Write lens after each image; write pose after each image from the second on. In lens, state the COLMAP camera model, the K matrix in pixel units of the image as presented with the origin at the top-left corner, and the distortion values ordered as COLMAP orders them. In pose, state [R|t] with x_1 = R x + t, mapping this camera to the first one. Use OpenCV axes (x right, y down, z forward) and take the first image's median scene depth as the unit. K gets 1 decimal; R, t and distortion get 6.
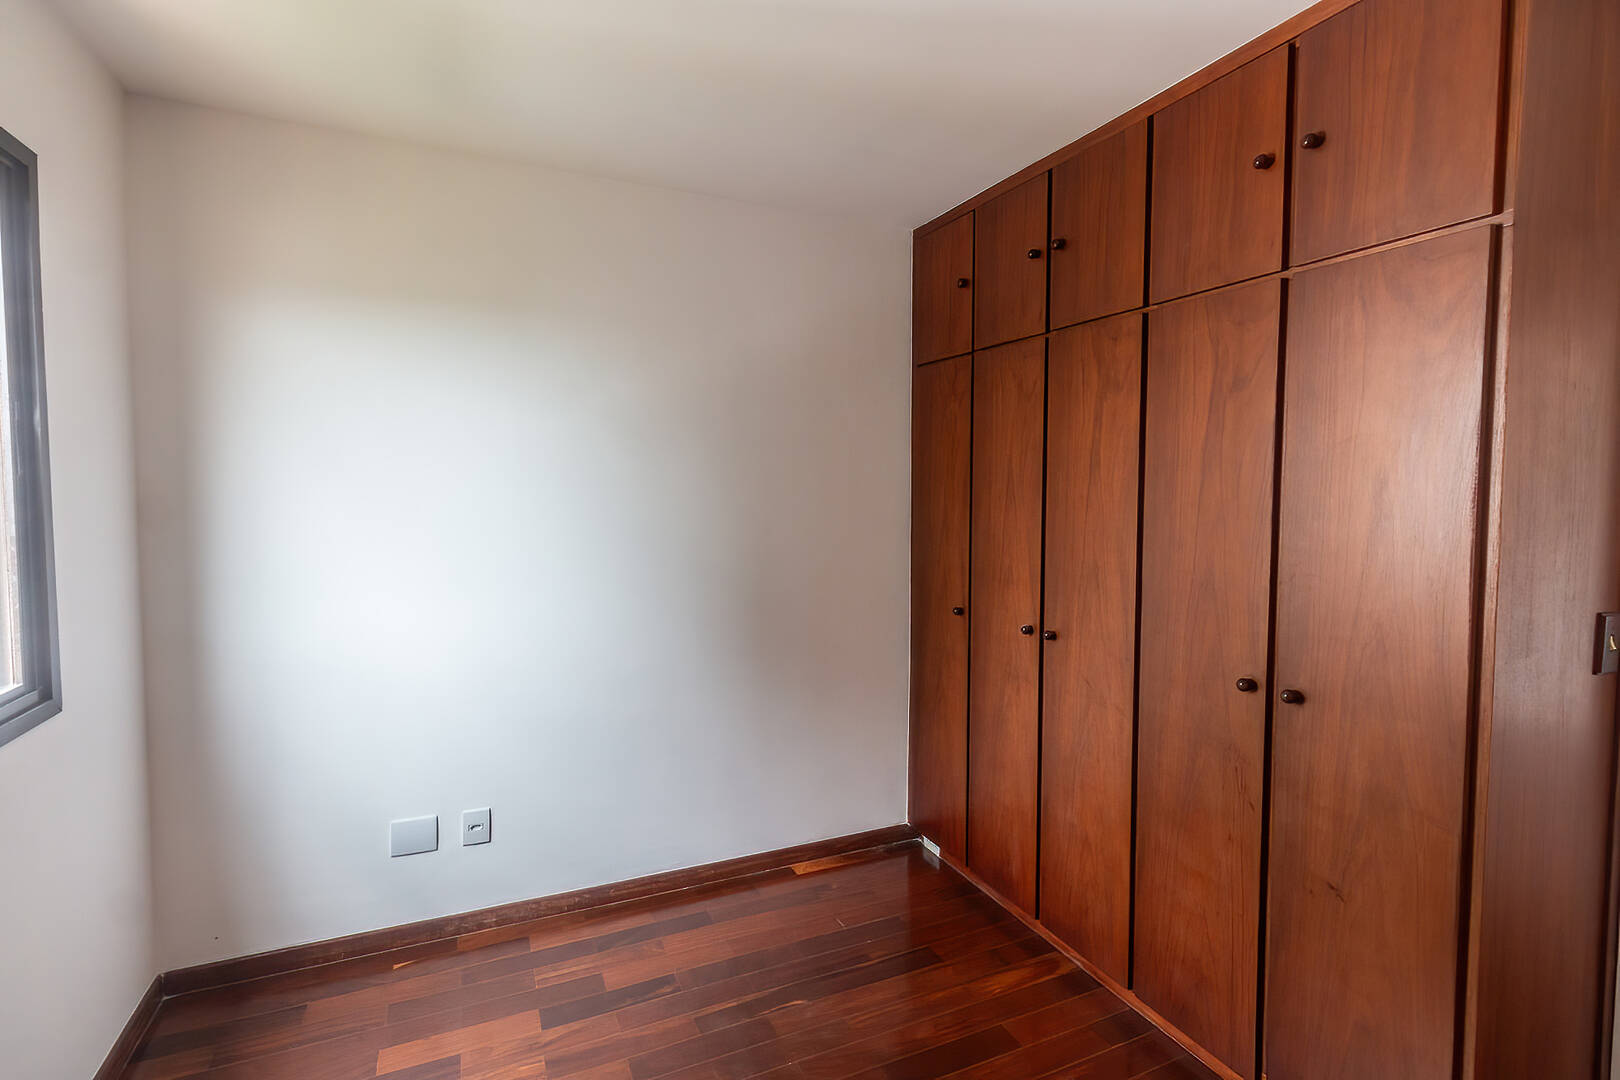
lens RADIAL K [[761.8, 0, 821.6], [0, 761.8, 520.8], [0, 0, 1]] dist [-0.003549, -0.000303]
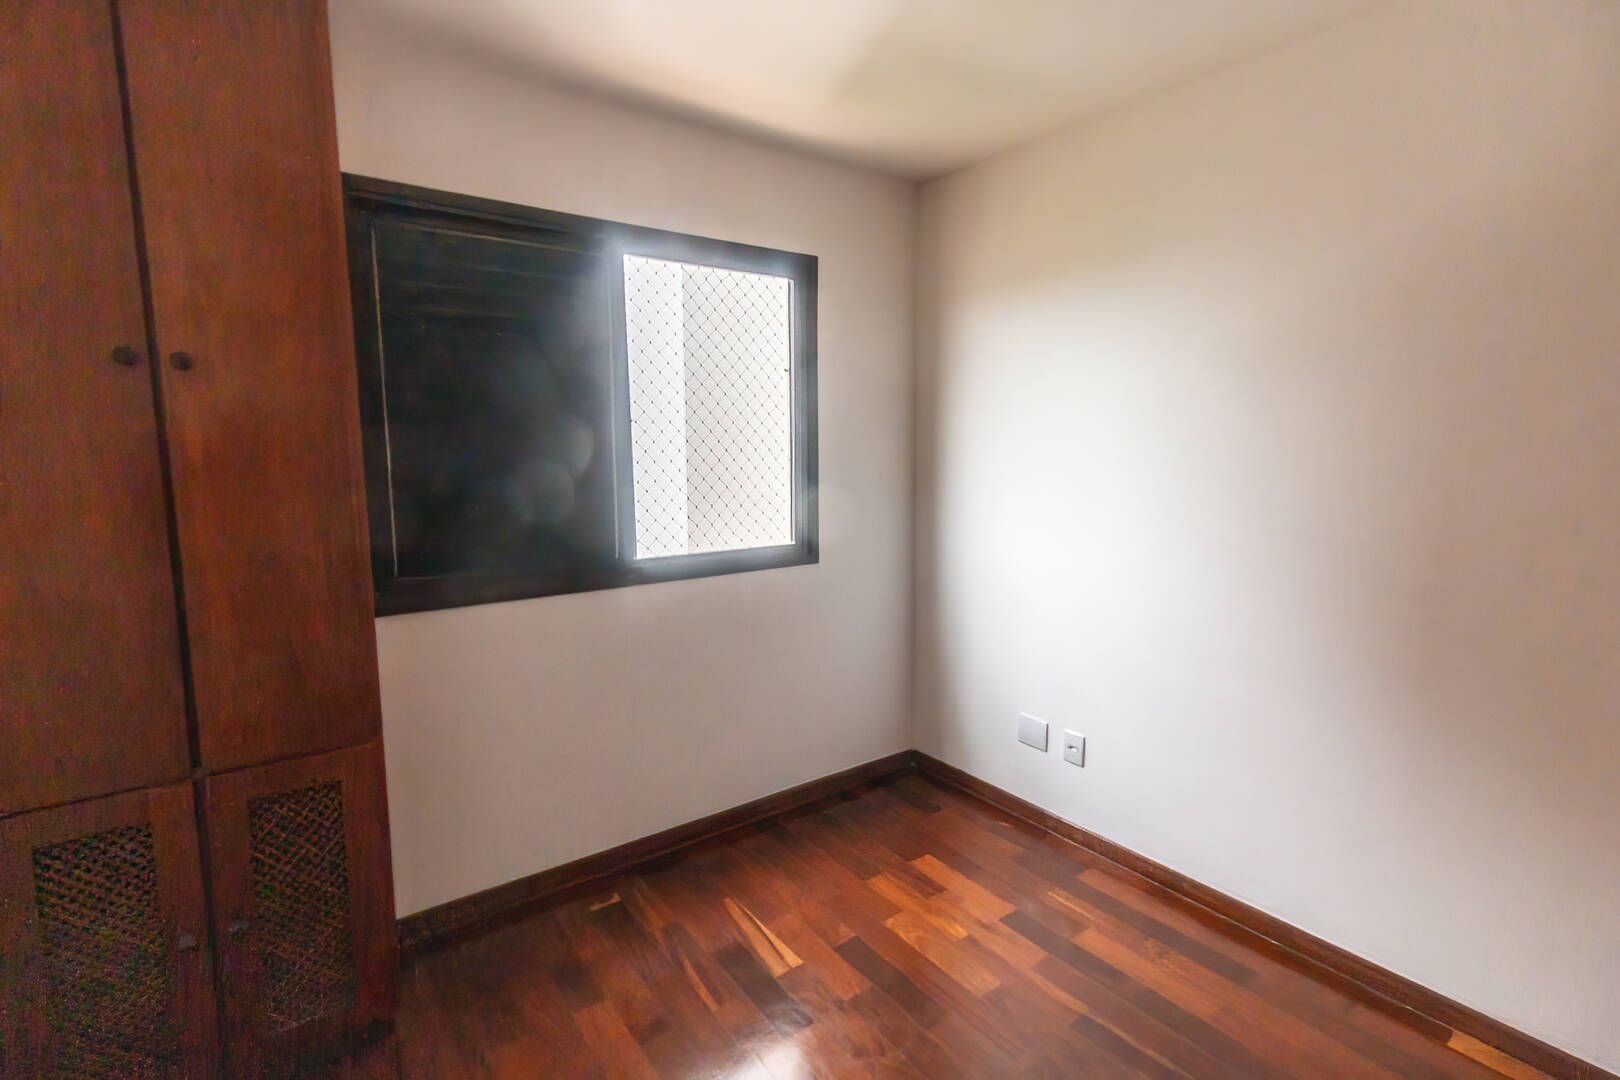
lens RADIAL K [[745.8, 0, 820.5], [0, 745.8, 528.9], [0, 0, 1]] dist [0.002267, -0.000466]
pose [[0.198141, 0.097975, -0.975265, 0.510297], [-0.031687, 0.995112, 0.093531, -0.001617], [0.979661, 0.012370, 0.200277, 0.435868]]
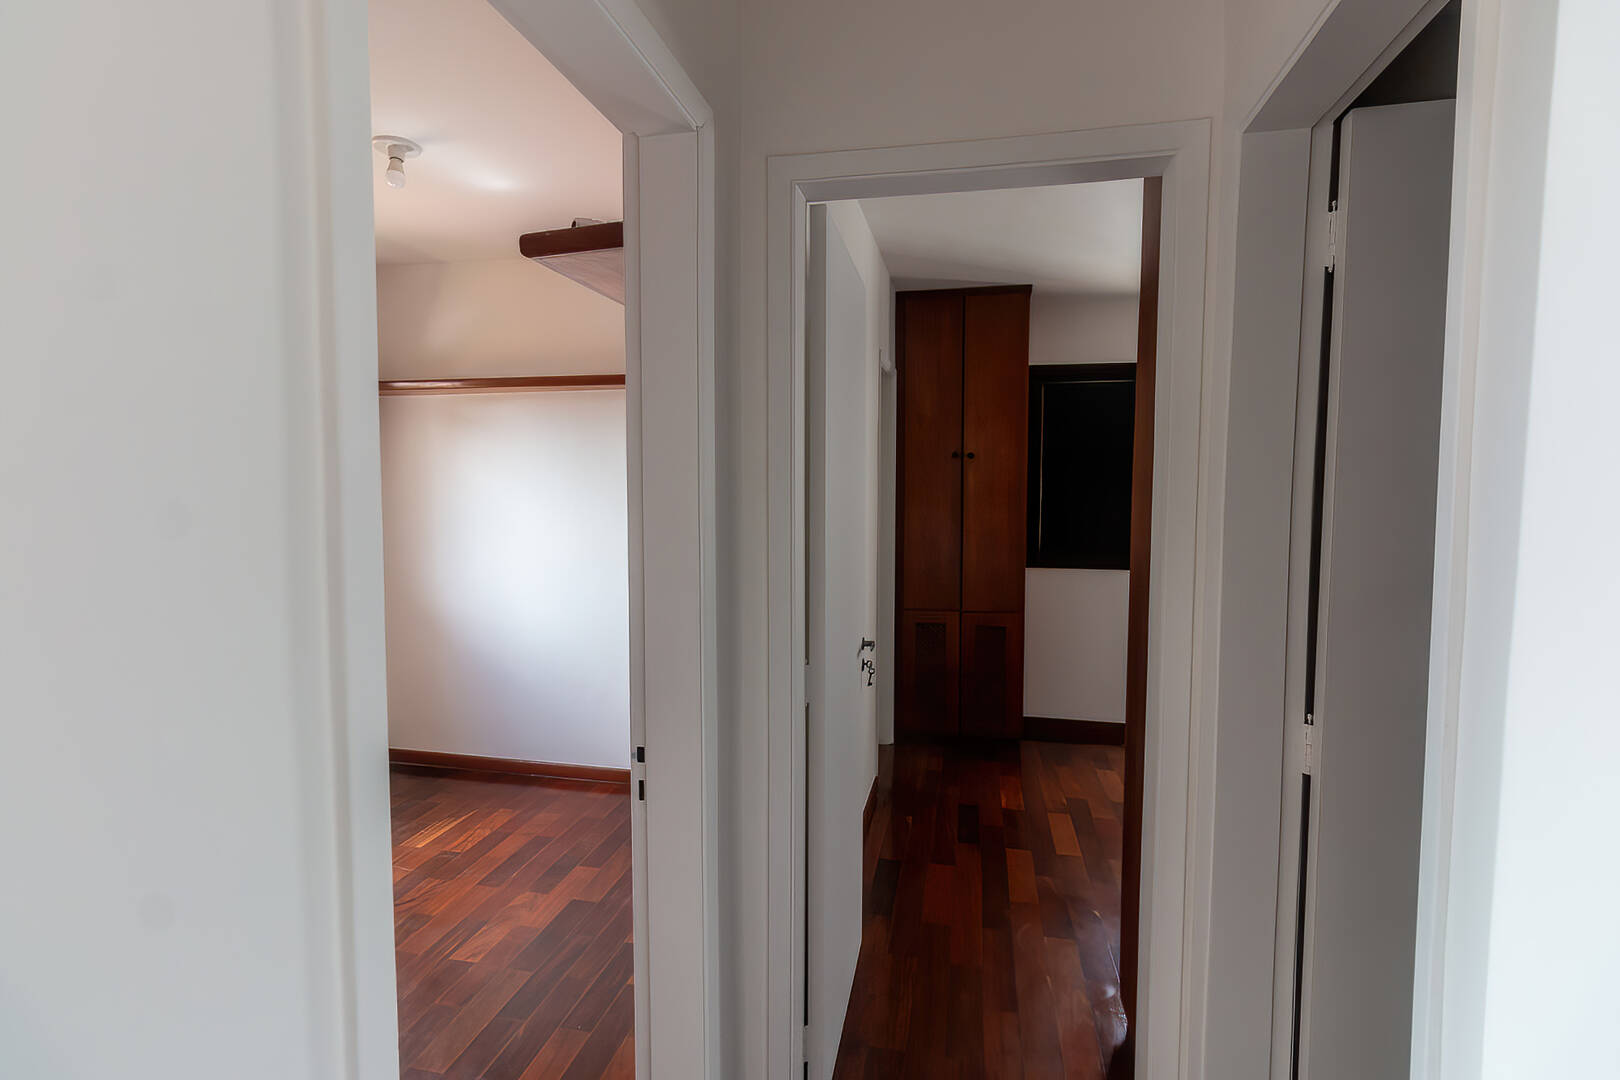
lens RADIAL K [[726.7, 0, 813.0], [0, 726.7, 541.8], [0, 0, 1]] dist [-0.000592, -0.000047]
pose [[-0.606754, 0.033046, -0.794202, 1.294190], [-0.040756, 0.996528, 0.072602, 0.023790], [0.793844, 0.076420, -0.603300, 0.753776]]
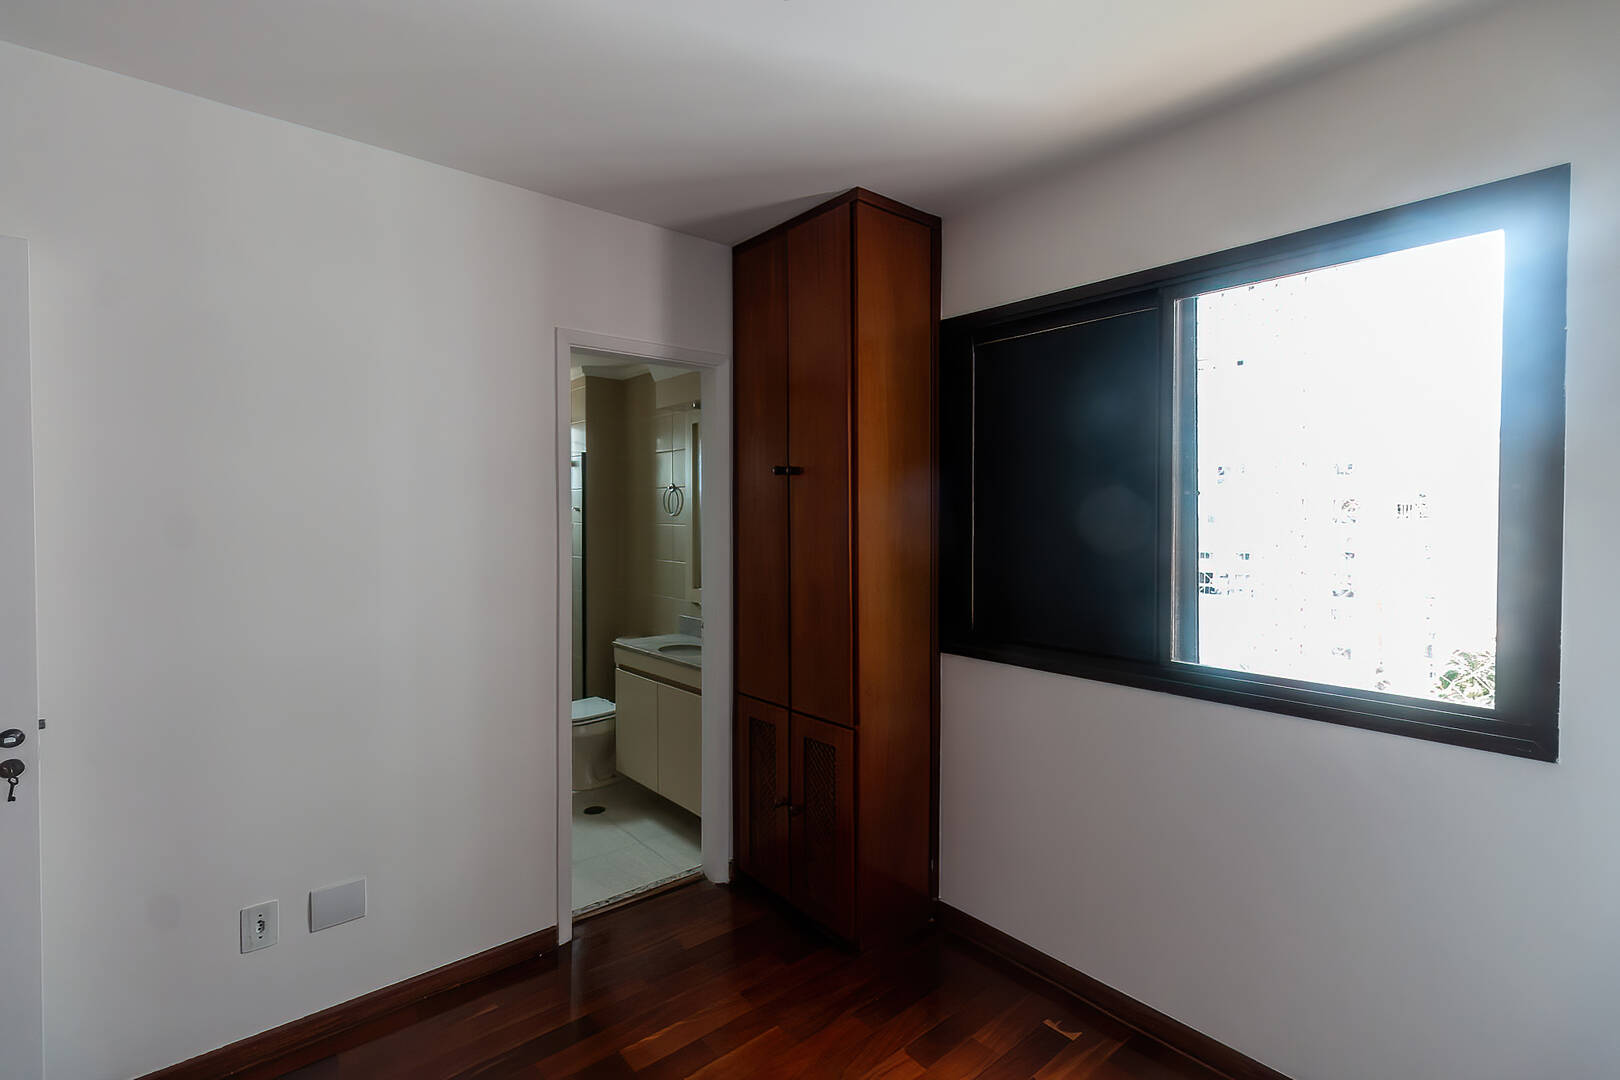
lens RADIAL K [[742.0, 0, 824.2], [0, 742.0, 527.9], [0, 0, 1]] dist [0.004761, 0.000588]
pose [[-0.958255, -0.006611, -0.285840, 0.068383], [-0.023673, 0.998134, 0.056278, -0.044167], [0.284934, 0.060695, -0.956624, 1.083994]]
